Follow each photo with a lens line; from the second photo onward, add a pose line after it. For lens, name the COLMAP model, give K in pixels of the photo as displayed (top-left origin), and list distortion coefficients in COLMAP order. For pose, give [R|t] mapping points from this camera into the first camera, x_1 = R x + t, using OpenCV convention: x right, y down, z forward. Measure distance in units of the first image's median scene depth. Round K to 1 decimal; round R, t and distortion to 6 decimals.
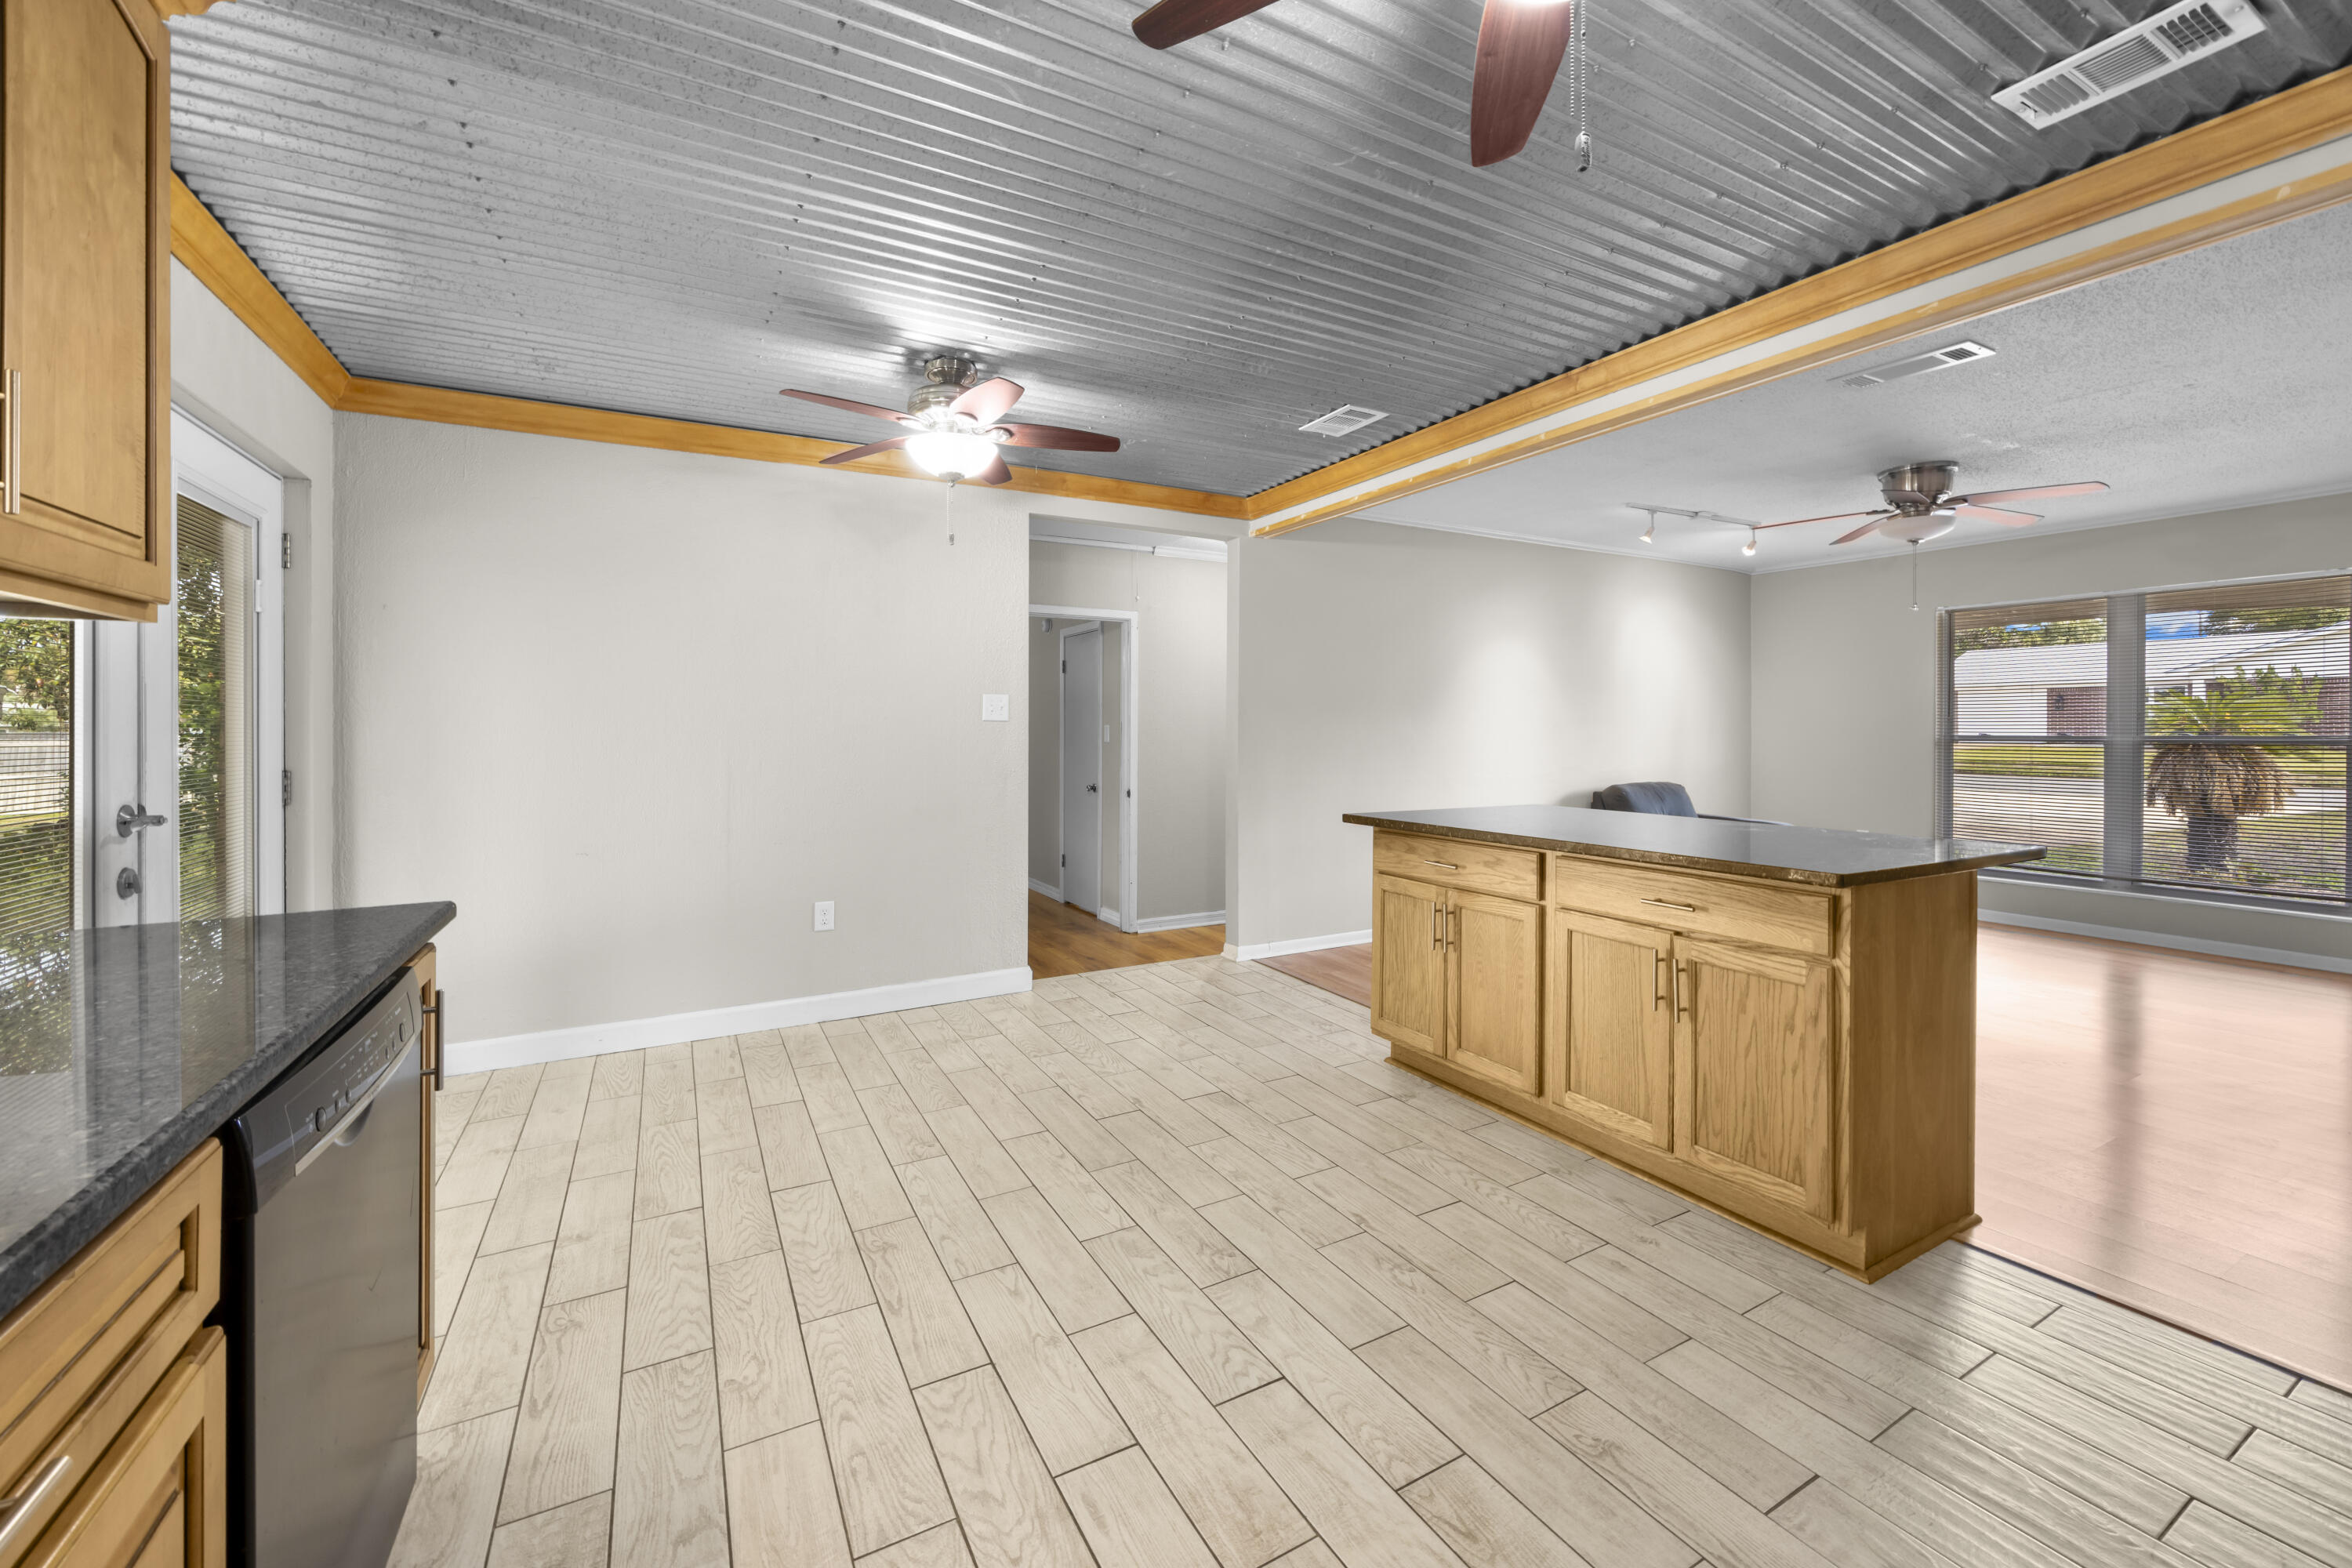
lens RADIAL K [[921.1, 0, 1166.4], [0, 921.1, 729.7], [0, 0, 1]] dist [-0.001133, 0.000379]
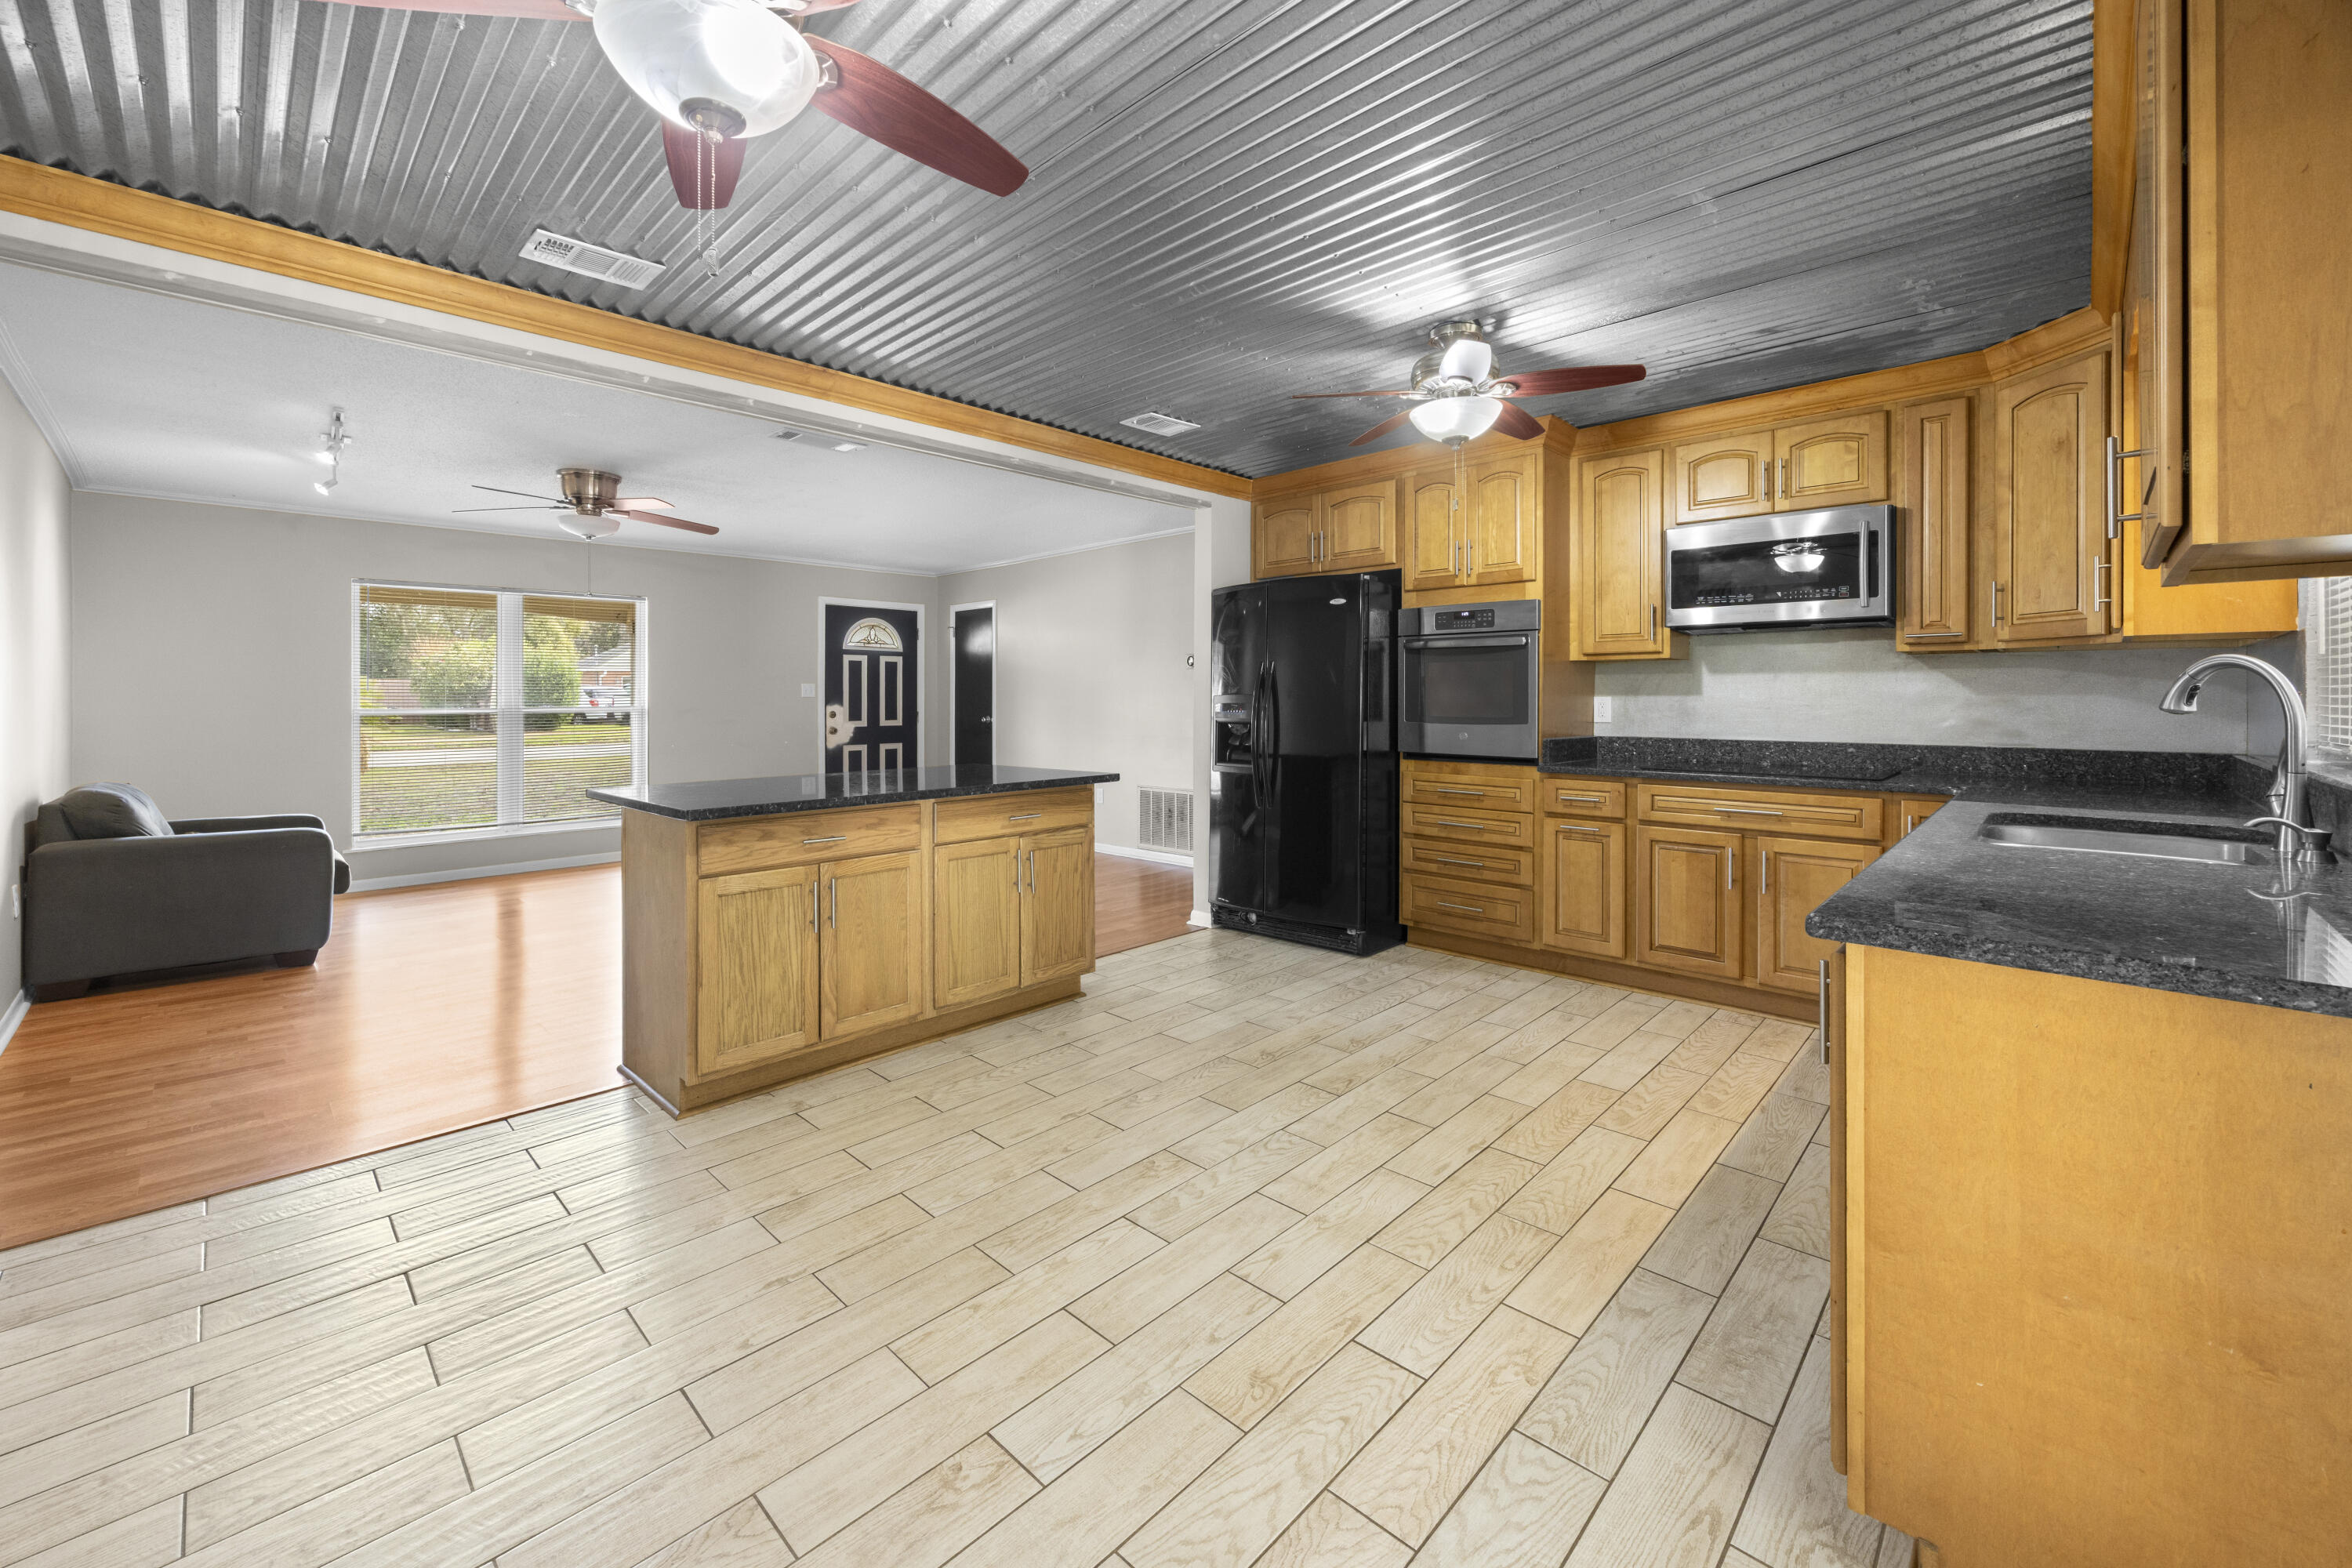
lens RADIAL K [[921.1, 0, 1183.7], [0, 921.1, 694.2], [0, 0, 1]] dist [-0.001133, 0.000379]
pose [[-0.300819, 0.006362, 0.953660, -0.962112], [0.004579, 0.999976, -0.005227, 0.002474], [-0.953670, 0.002794, -0.300841, 1.225135]]
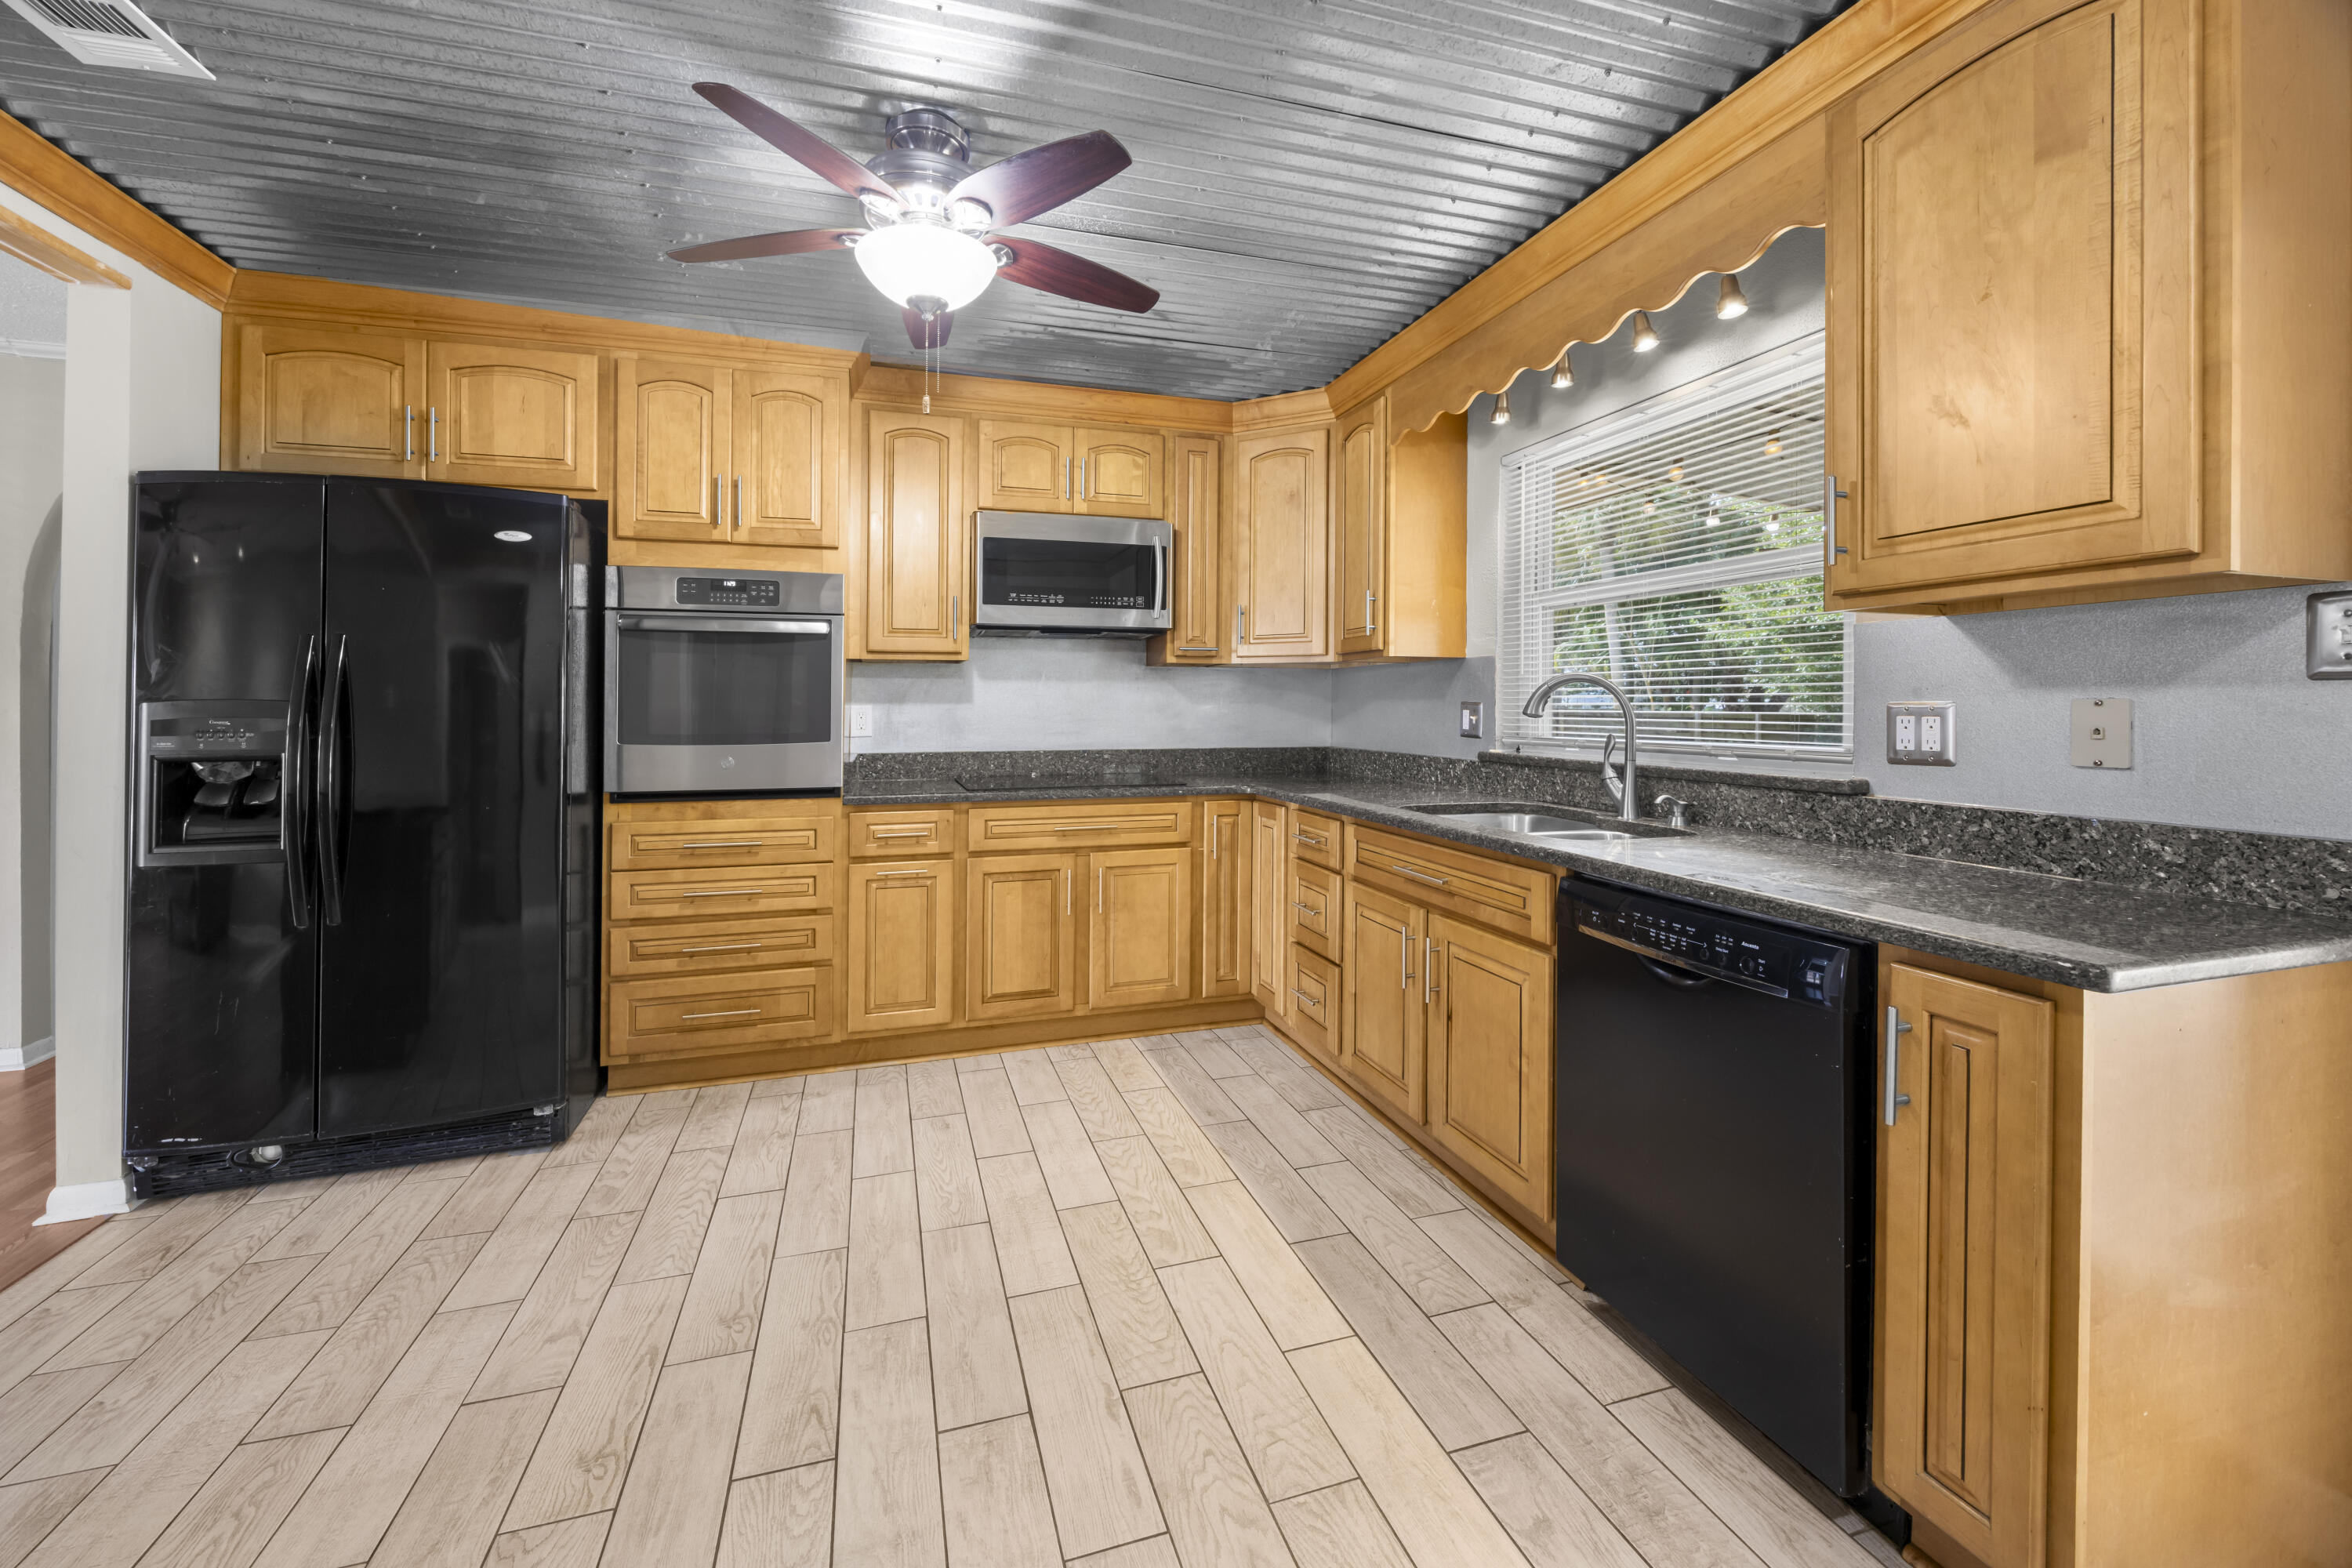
lens RADIAL K [[921.1, 0, 1144.8], [0, 921.1, 705.9], [0, 0, 1]] dist [-0.001133, 0.000379]
pose [[-0.977294, 0.003928, 0.211851, -0.194800], [0.004602, 0.999986, 0.002691, 0.001223], [-0.211837, 0.003605, -0.977298, 1.245672]]
